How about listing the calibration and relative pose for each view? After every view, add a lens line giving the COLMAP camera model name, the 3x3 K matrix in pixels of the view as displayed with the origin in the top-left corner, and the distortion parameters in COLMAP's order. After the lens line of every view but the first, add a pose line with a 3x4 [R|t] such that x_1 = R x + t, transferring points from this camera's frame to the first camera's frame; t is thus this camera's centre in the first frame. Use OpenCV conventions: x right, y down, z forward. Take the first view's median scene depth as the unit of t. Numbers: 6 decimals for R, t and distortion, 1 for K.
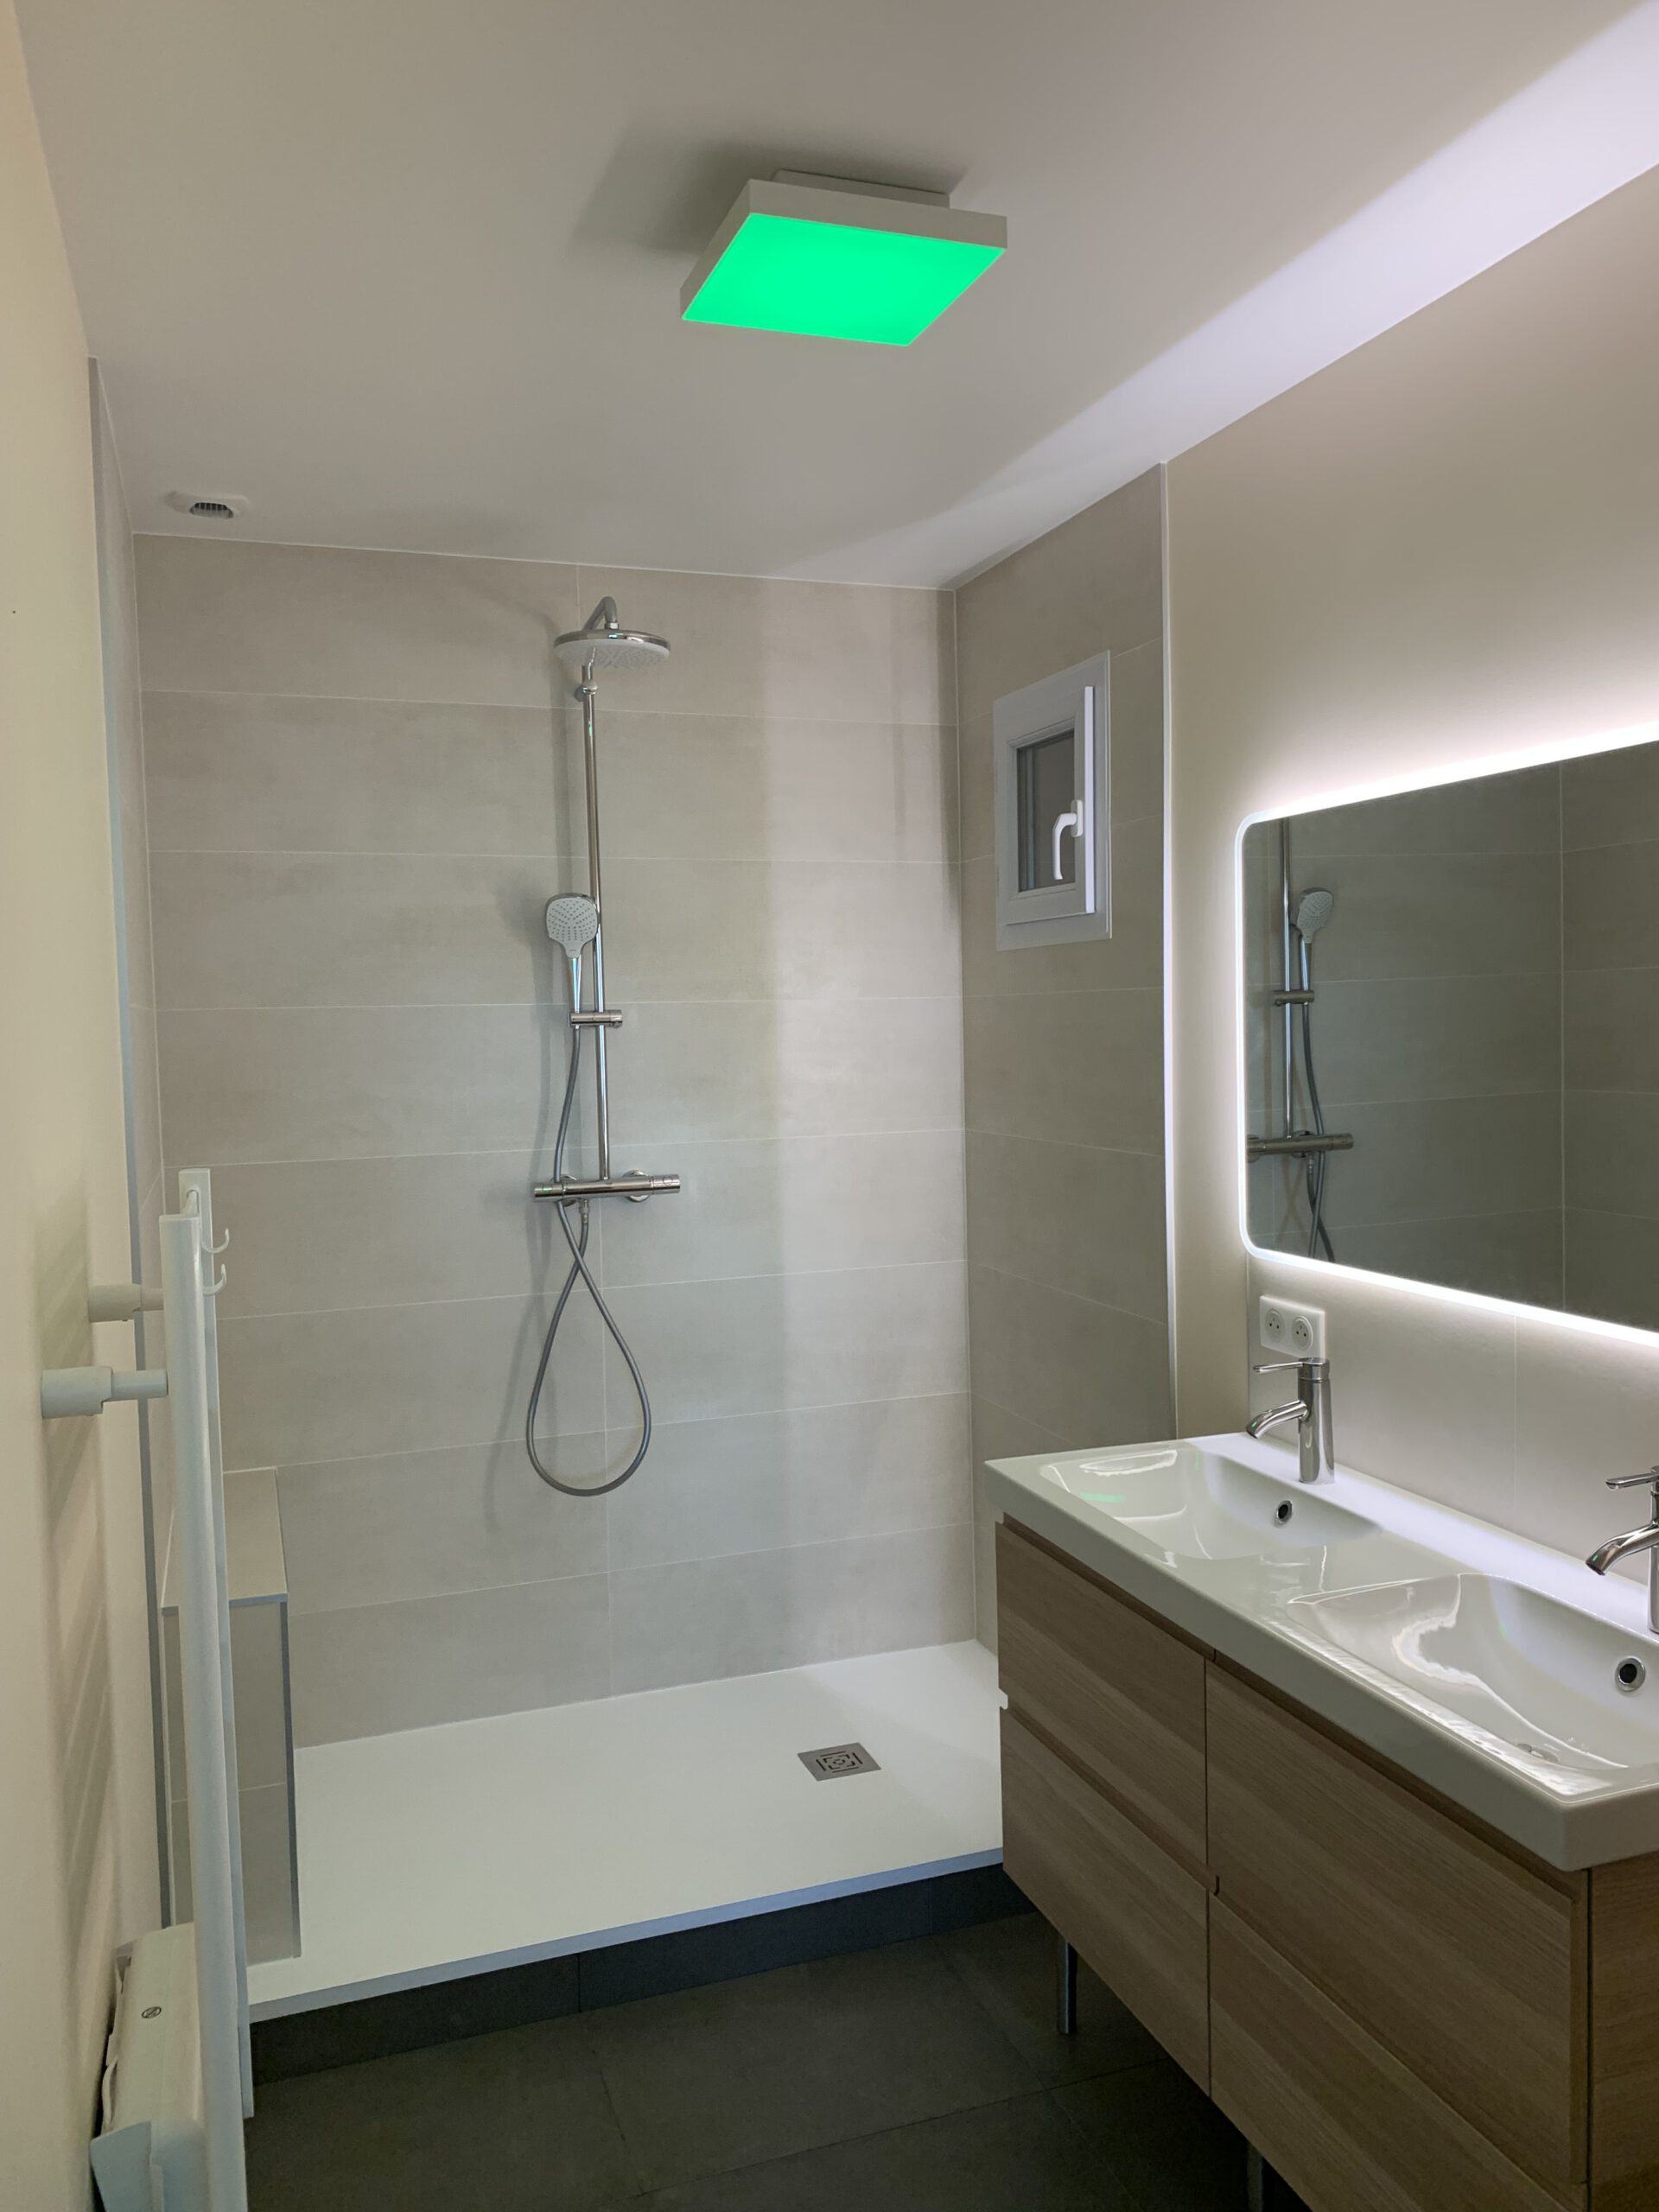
lens RADIAL K [[1688.4, 0, 840.5], [0, 1688.4, 1108.0], [0, 0, 1]] dist [0.041969, -0.051240]
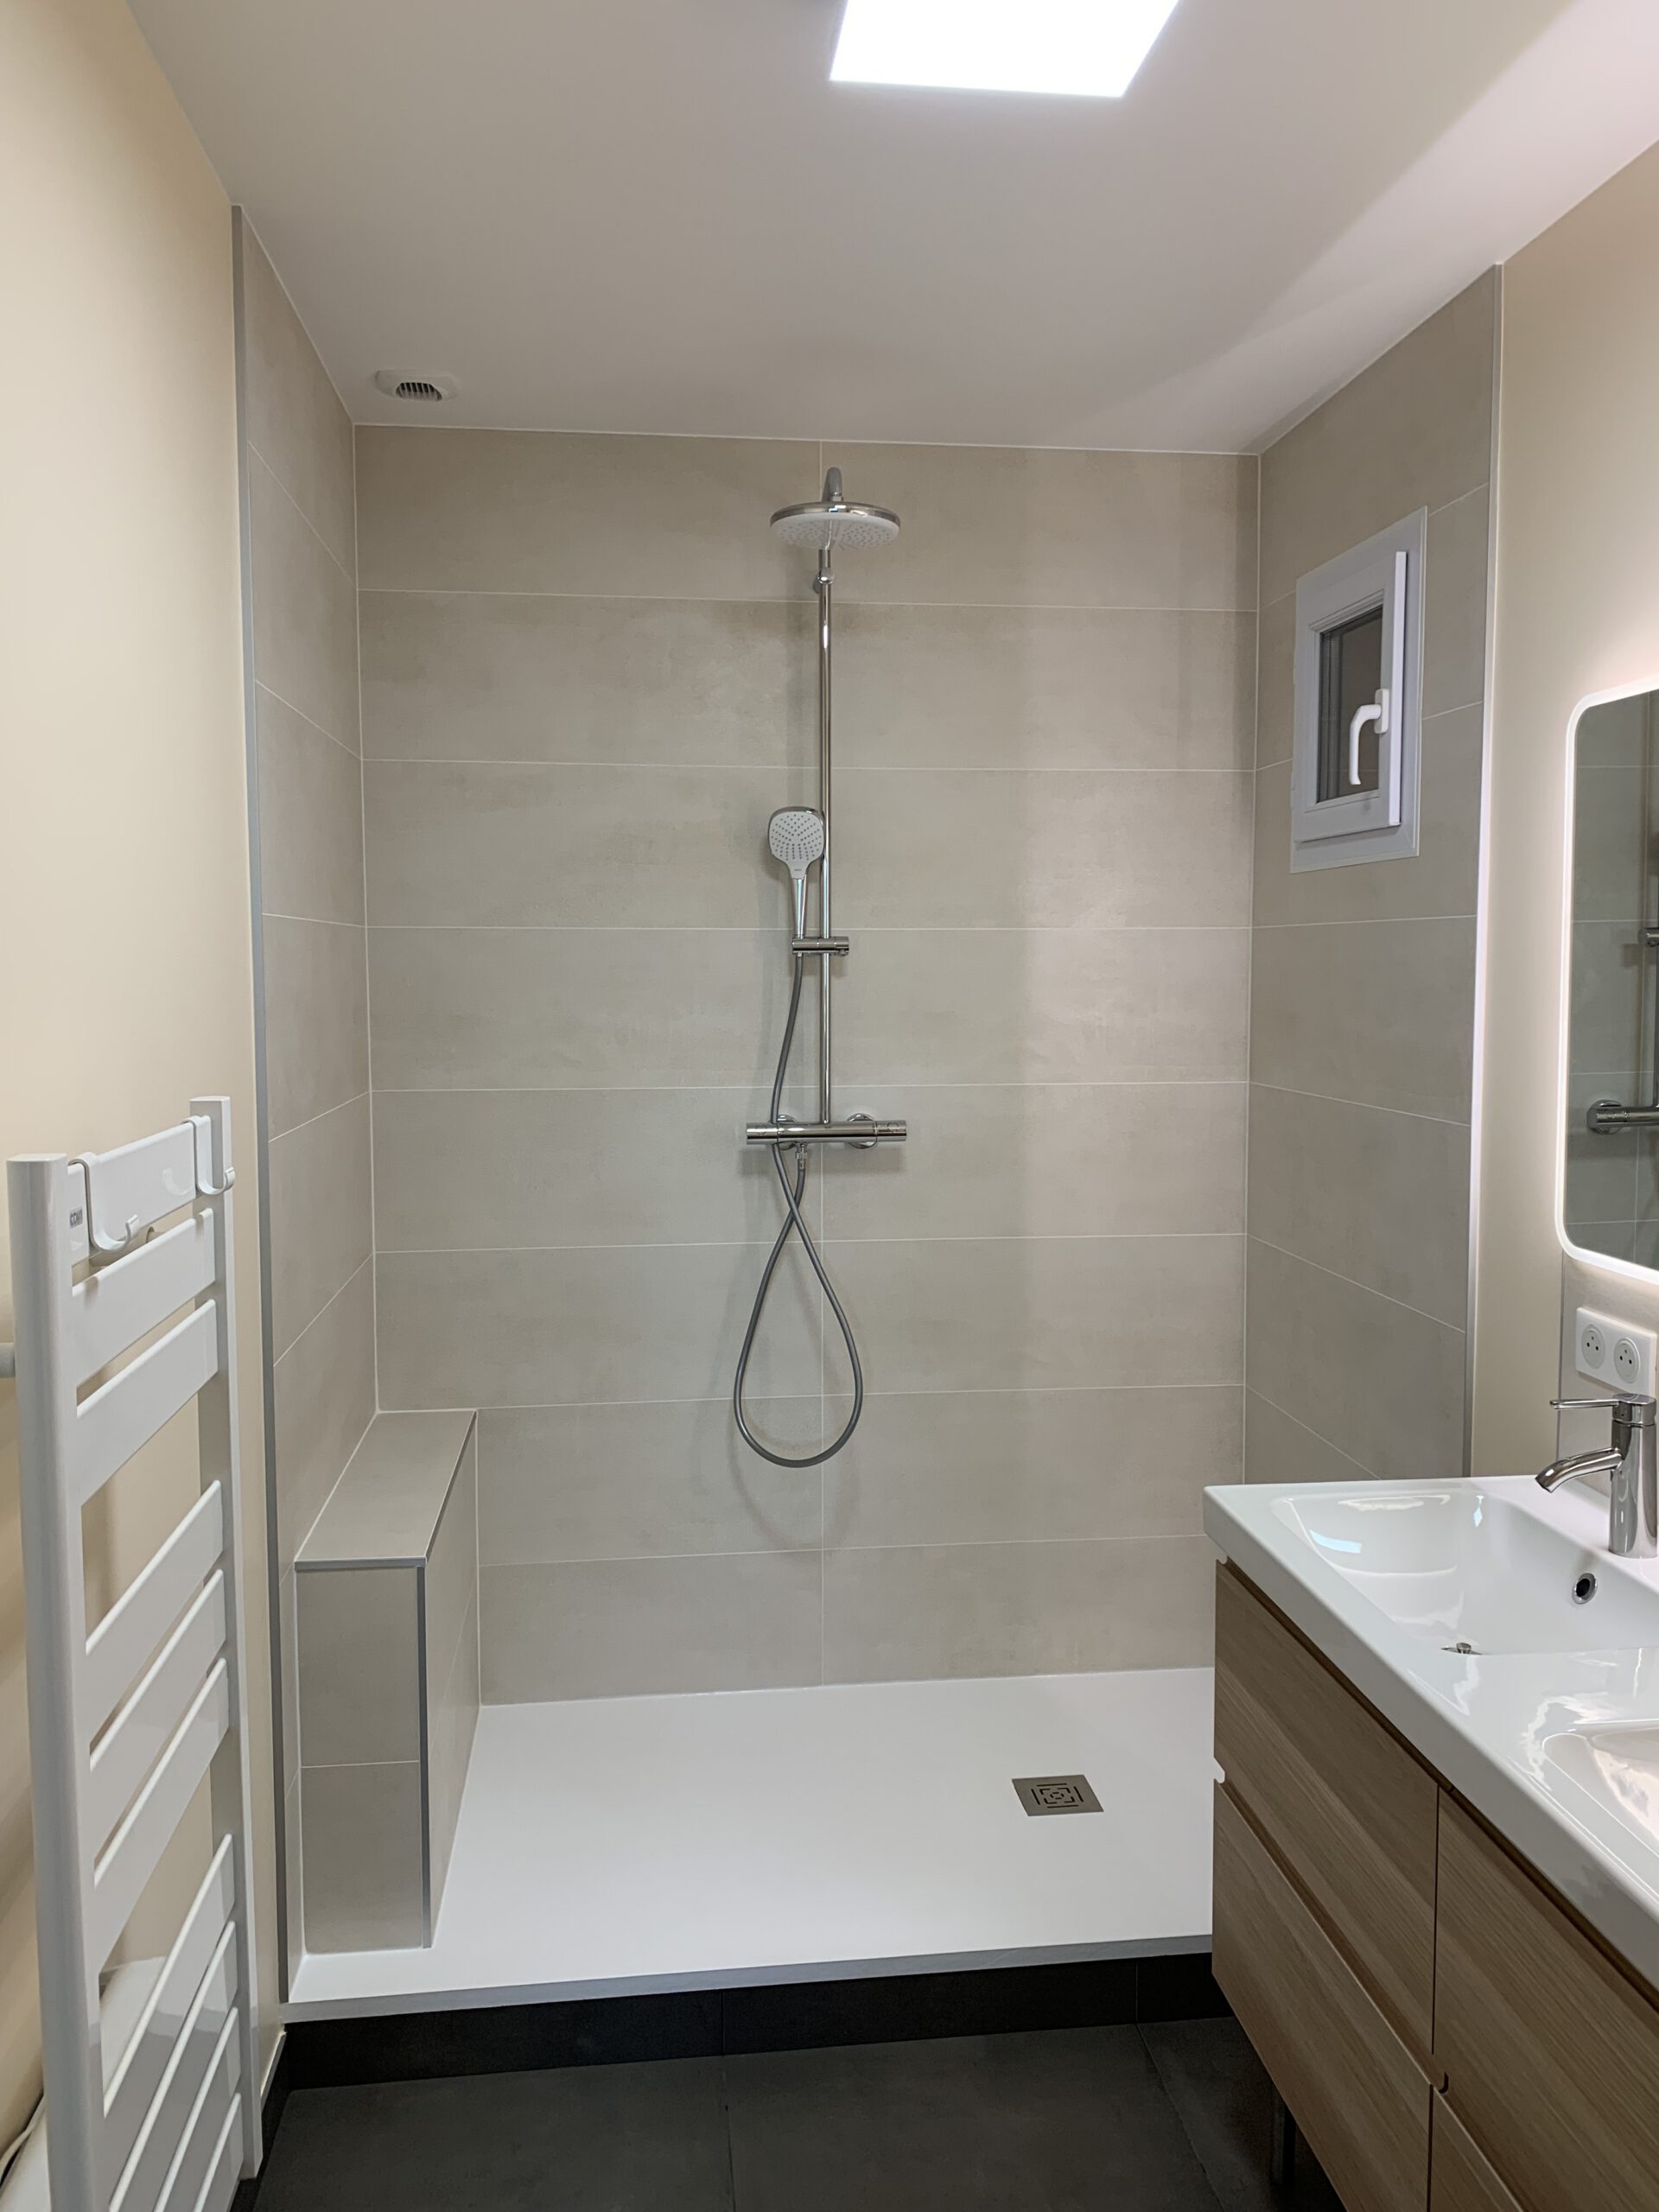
lens RADIAL K [[1688.4, 0, 823.6], [0, 1688.4, 1083.4], [0, 0, 1]] dist [0.041969, -0.051240]
pose [[0.973729, 0.037116, -0.224663, 0.067921], [-0.032239, 0.999159, 0.025336, -0.001853], [0.225414, -0.017427, 0.974107, 0.127128]]
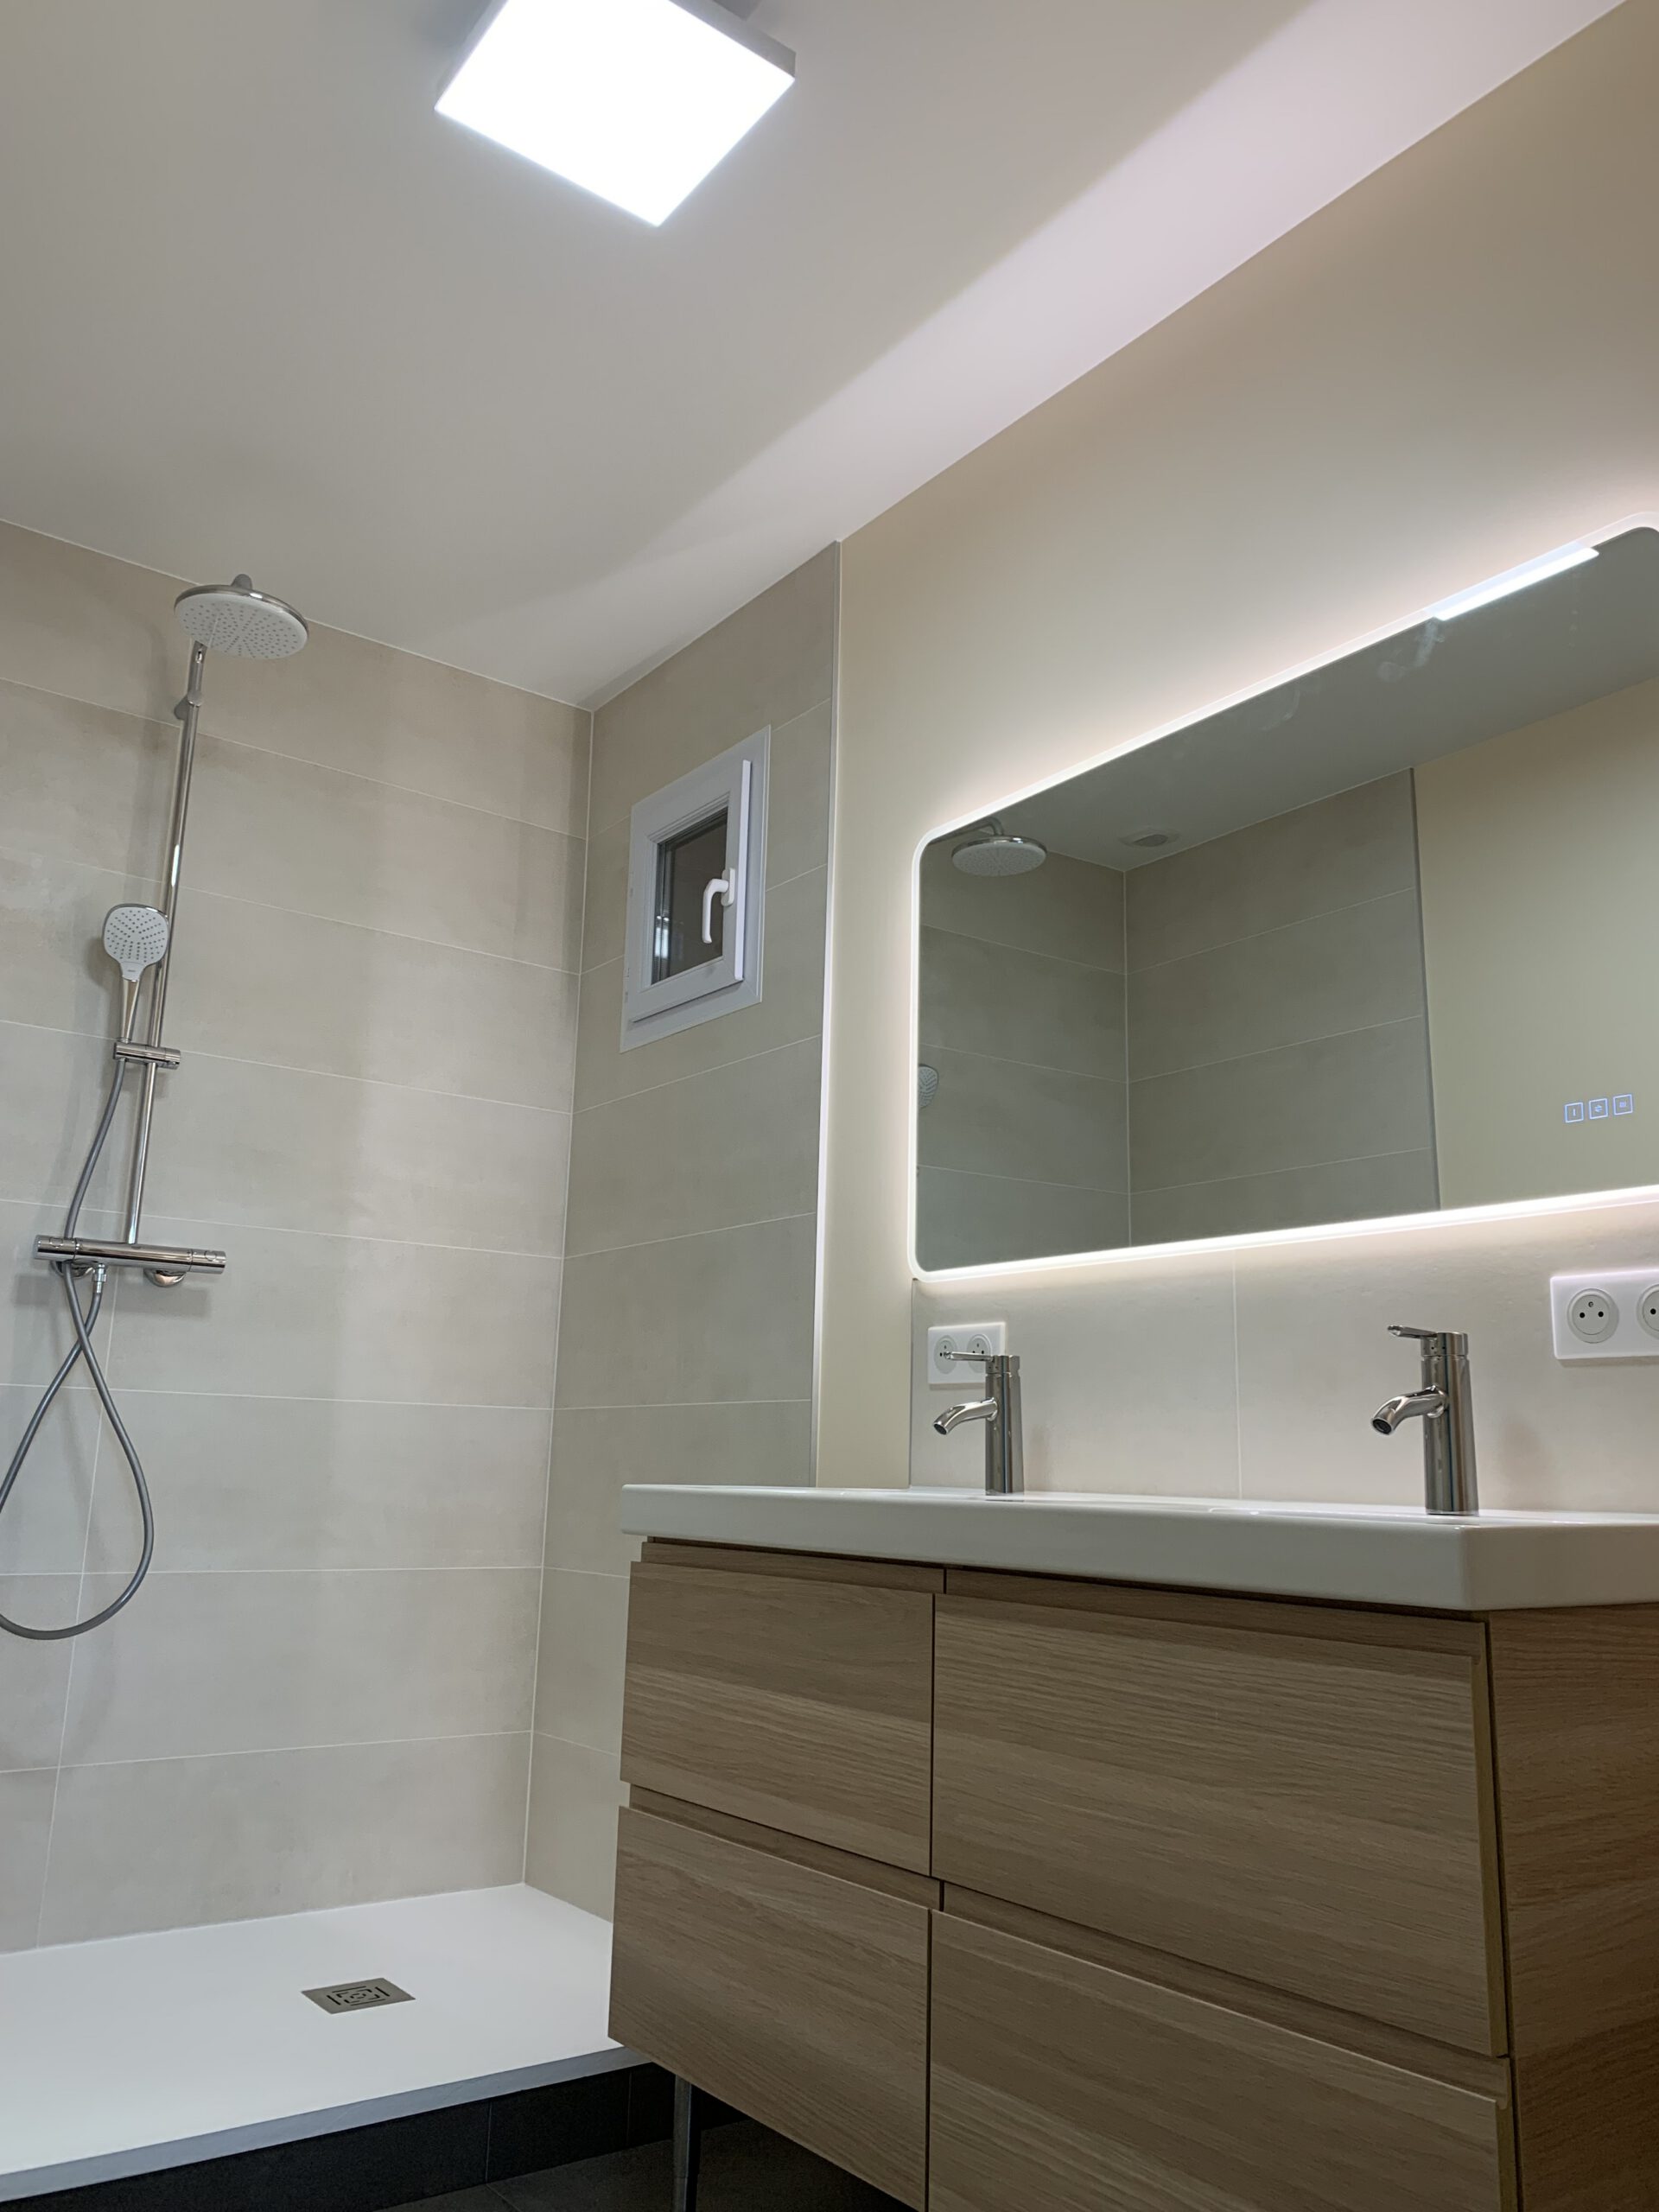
lens RADIAL K [[1688.4, 0, 850.5], [0, 1688.4, 1105.8], [0, 0, 1]] dist [0.041969, -0.051240]
pose [[0.952374, 0.108630, 0.284928, -0.053728], [-0.029474, 0.962812, -0.268559, 0.204994], [-0.303506, 0.247371, 0.920159, 0.128783]]
